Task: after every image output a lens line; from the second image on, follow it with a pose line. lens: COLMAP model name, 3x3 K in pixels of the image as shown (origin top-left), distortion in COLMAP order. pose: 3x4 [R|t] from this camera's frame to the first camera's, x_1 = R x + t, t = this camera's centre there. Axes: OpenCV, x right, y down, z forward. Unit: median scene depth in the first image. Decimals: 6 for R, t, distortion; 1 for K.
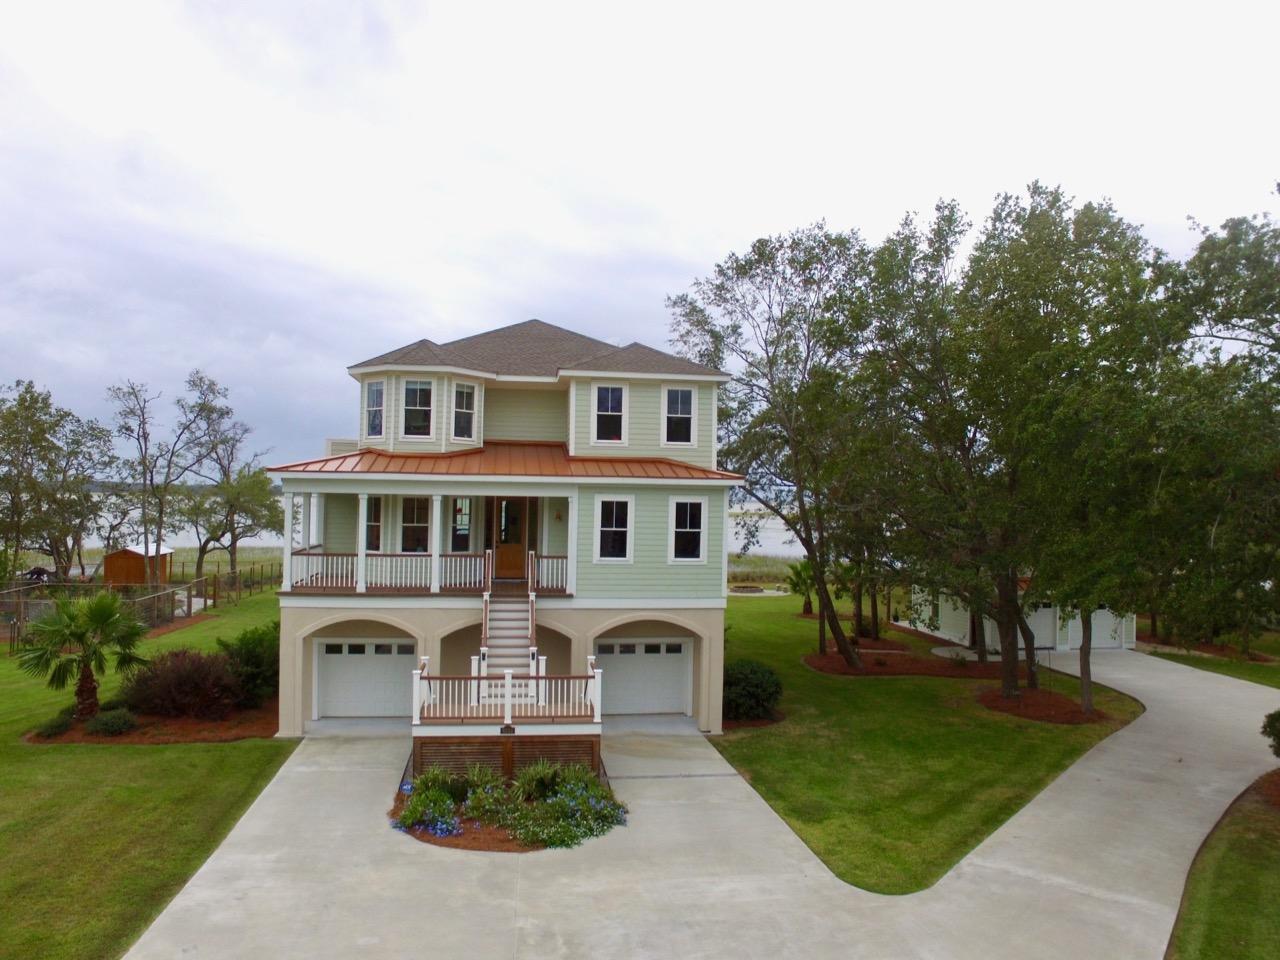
lens RADIAL K [[892.9, 0, 640.0], [0, 892.9, 480.0], [0, 0, 1]] dist [-0.122764, 0.087231]
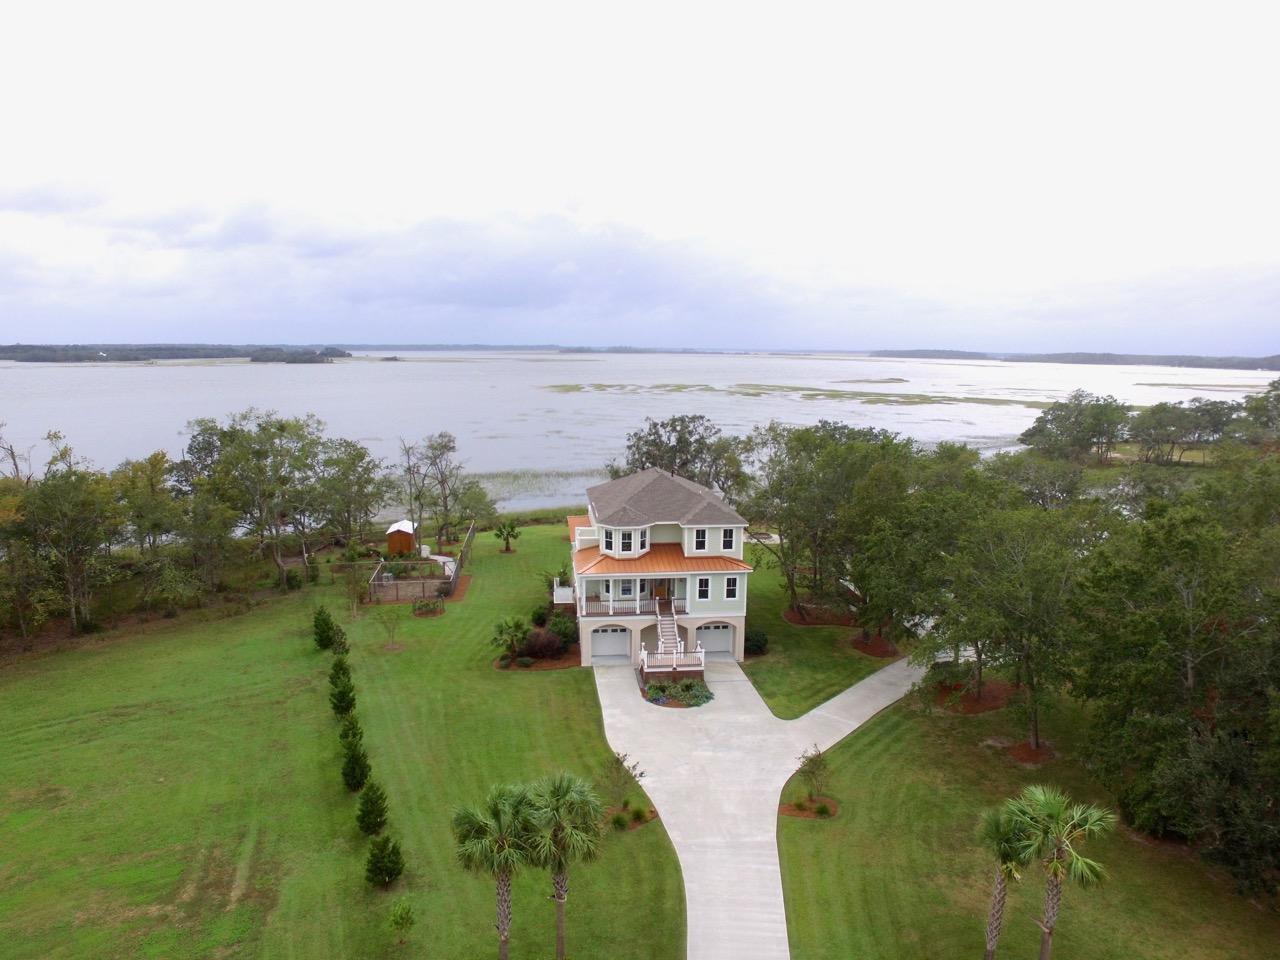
lens RADIAL K [[861.2, 0, 636.3], [0, 861.2, 473.9], [0, 0, 1]] dist [-0.132415, 0.094937]
pose [[0.999243, -0.003430, -0.038750, -0.130439], [0.009781, 0.986258, 0.164925, -0.709532], [0.037652, -0.165179, 0.985545, -1.480091]]
